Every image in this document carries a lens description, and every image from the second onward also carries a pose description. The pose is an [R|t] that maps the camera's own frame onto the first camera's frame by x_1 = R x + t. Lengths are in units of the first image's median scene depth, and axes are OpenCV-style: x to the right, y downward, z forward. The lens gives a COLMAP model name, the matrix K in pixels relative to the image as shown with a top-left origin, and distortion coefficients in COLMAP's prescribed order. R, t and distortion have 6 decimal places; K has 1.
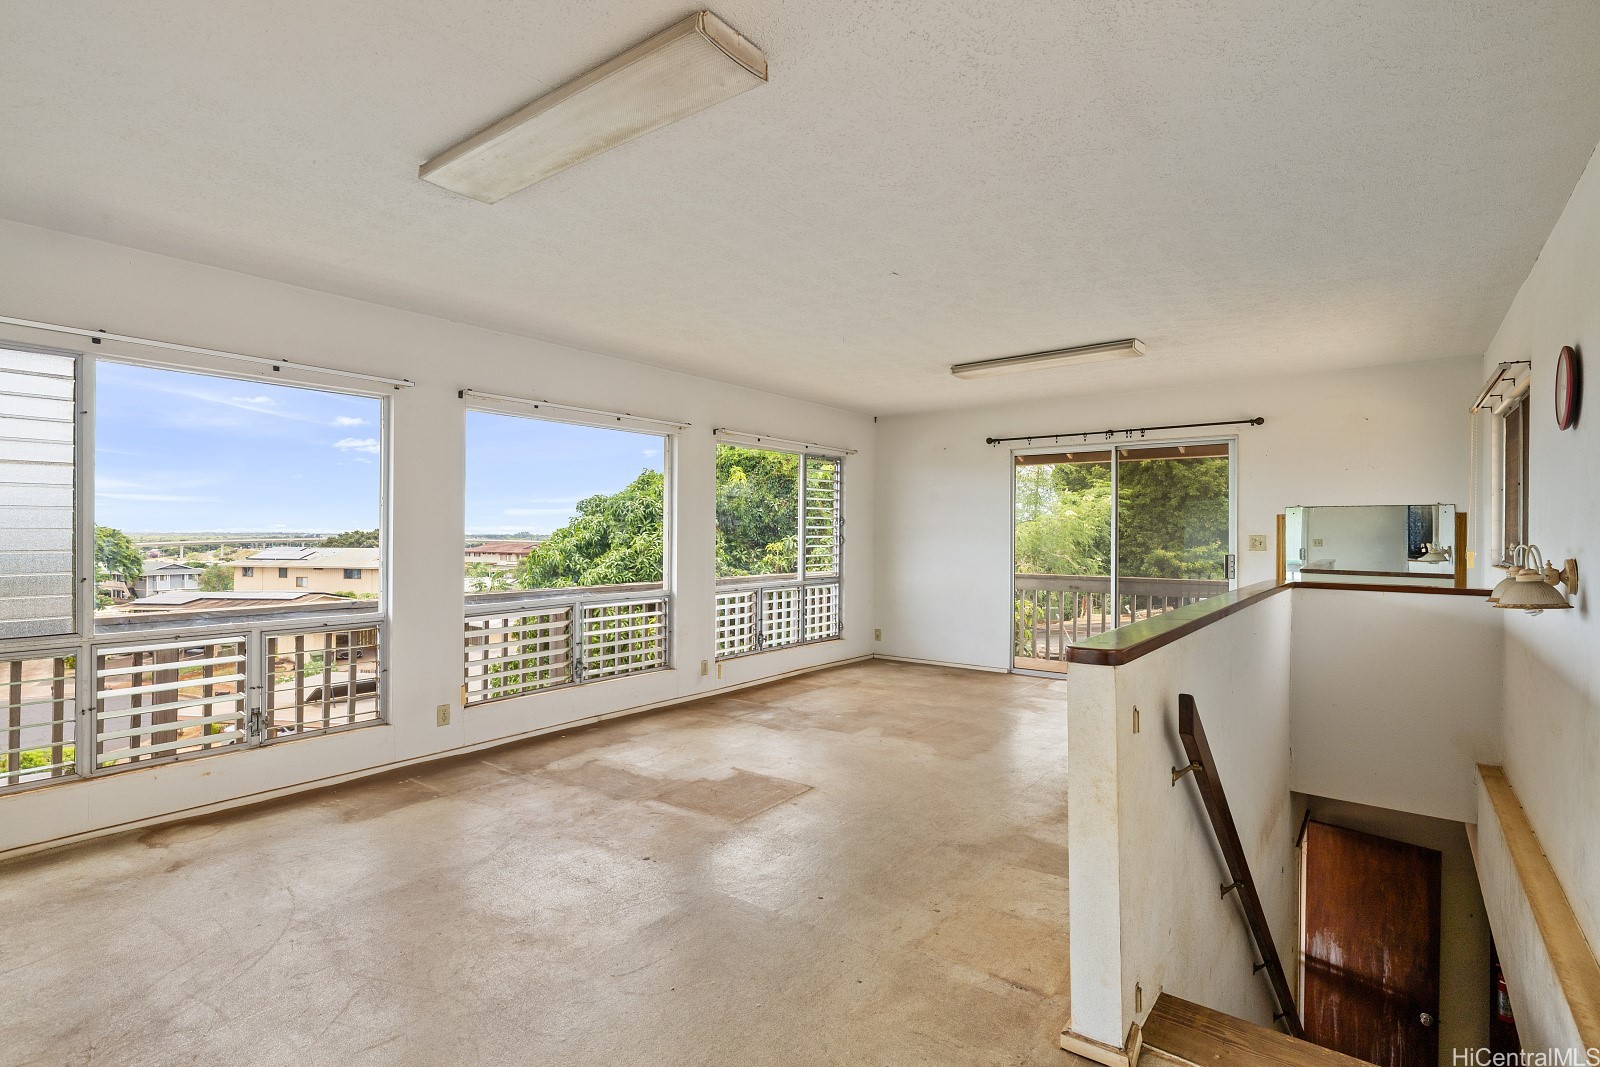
lens RADIAL K [[783.8, 0, 799.2], [0, 783.8, 531.3], [0, 0, 1]] dist [-0.001671, 0.000592]
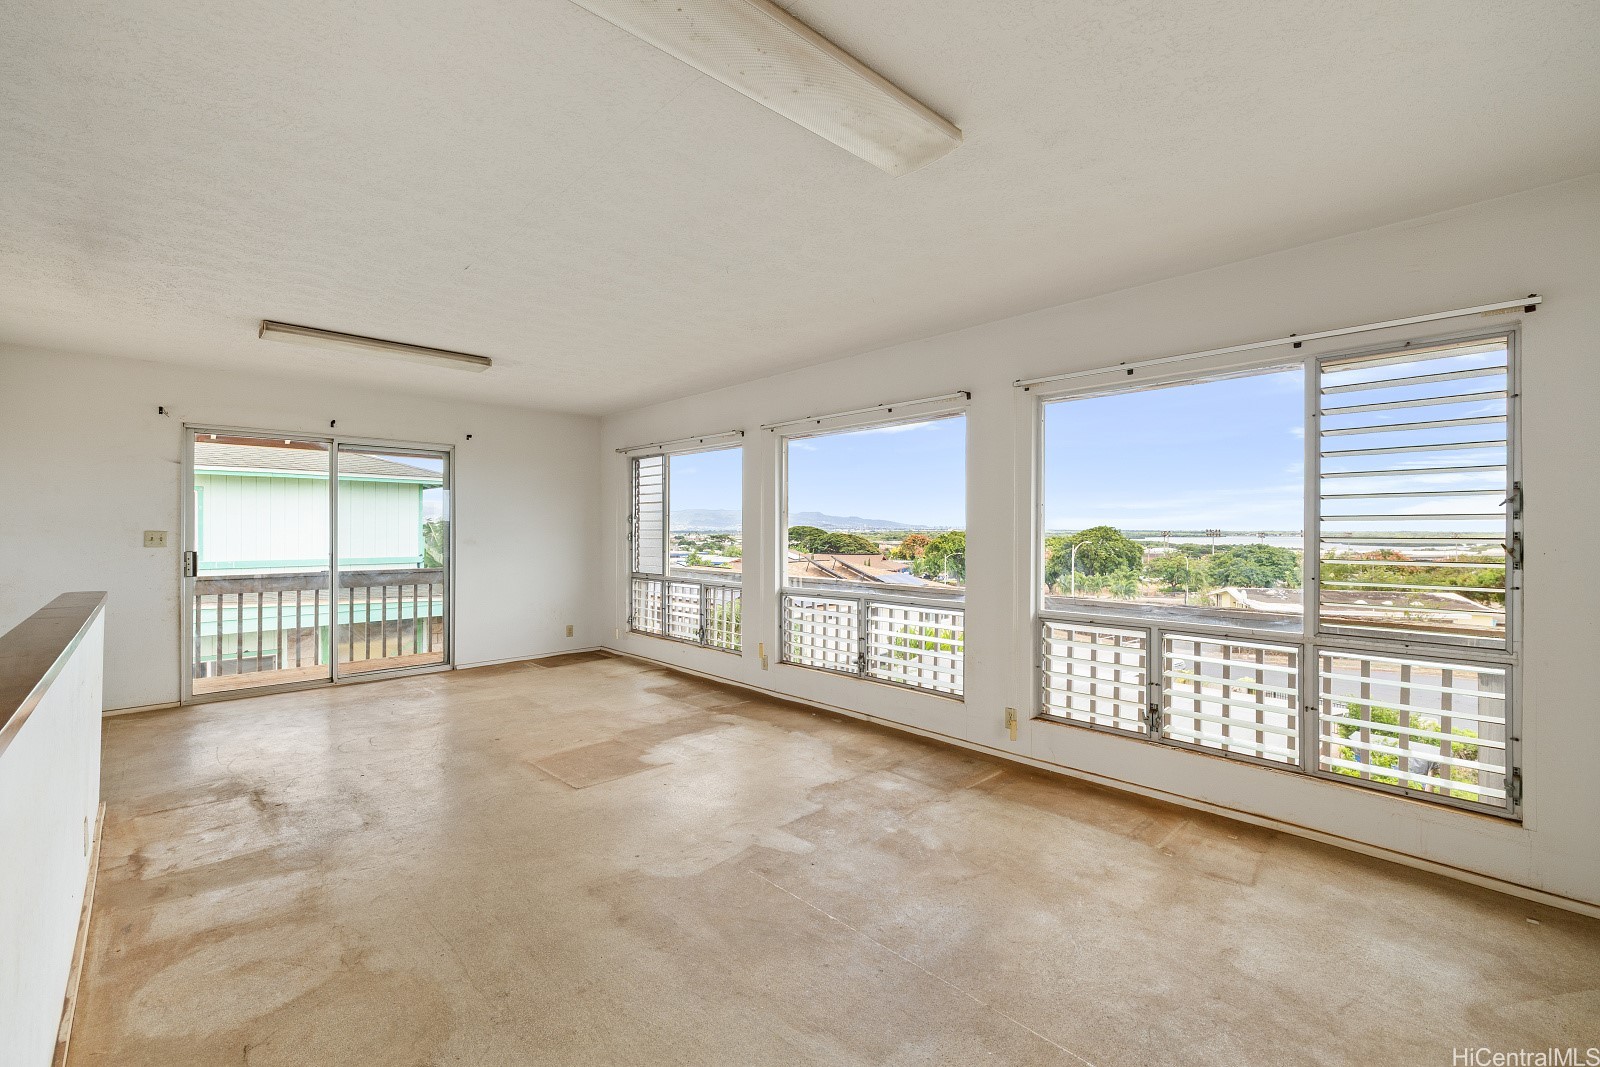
lens RADIAL K [[672.1, 0, 797.2], [0, 672.1, 529.7], [0, 0, 1]] dist [-0.000402, 0.000484]
pose [[-0.155687, -0.004240, -0.987797, 0.778002], [0.000279, 0.999991, -0.004336, 0.004538], [0.987806, -0.000951, -0.155684, 1.349686]]
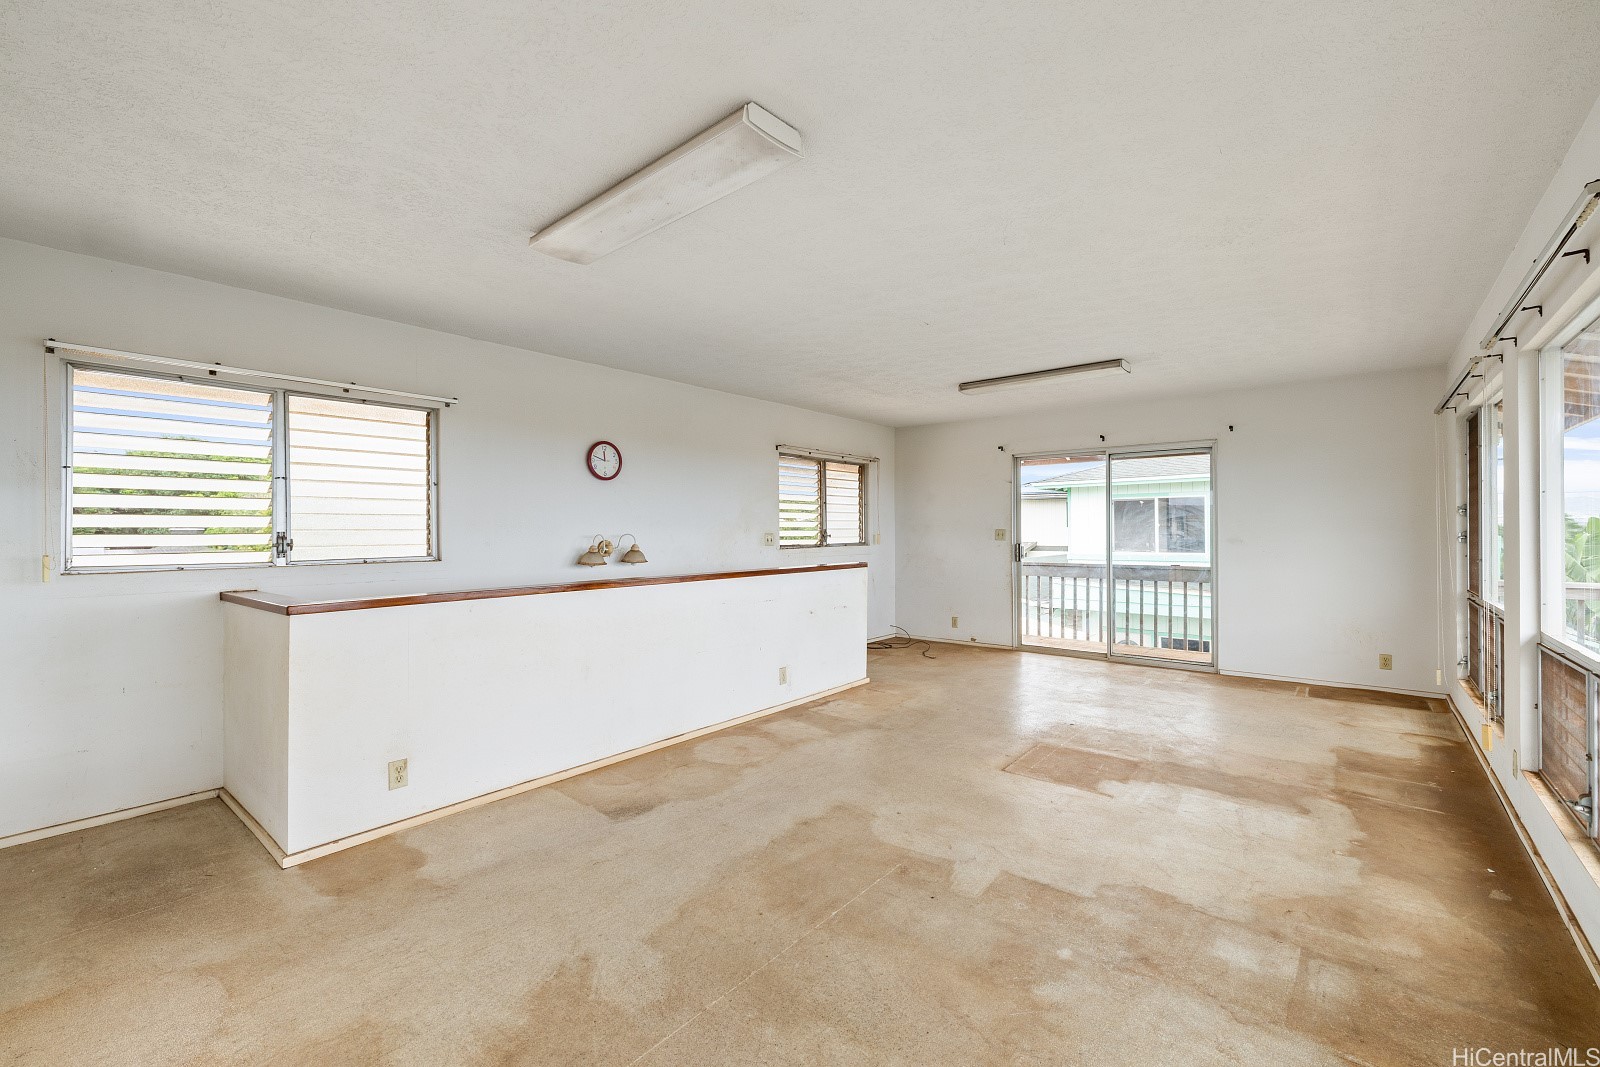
lens RADIAL K [[672.1, 0, 800.7], [0, 672.1, 533.1], [0, 0, 1]] dist [-0.000402, 0.000484]
pose [[-0.999091, -0.001095, 0.042606, 0.239898], [-0.000966, 0.999995, 0.003046, 0.006229], [-0.042609, 0.003002, -0.999087, 1.835838]]
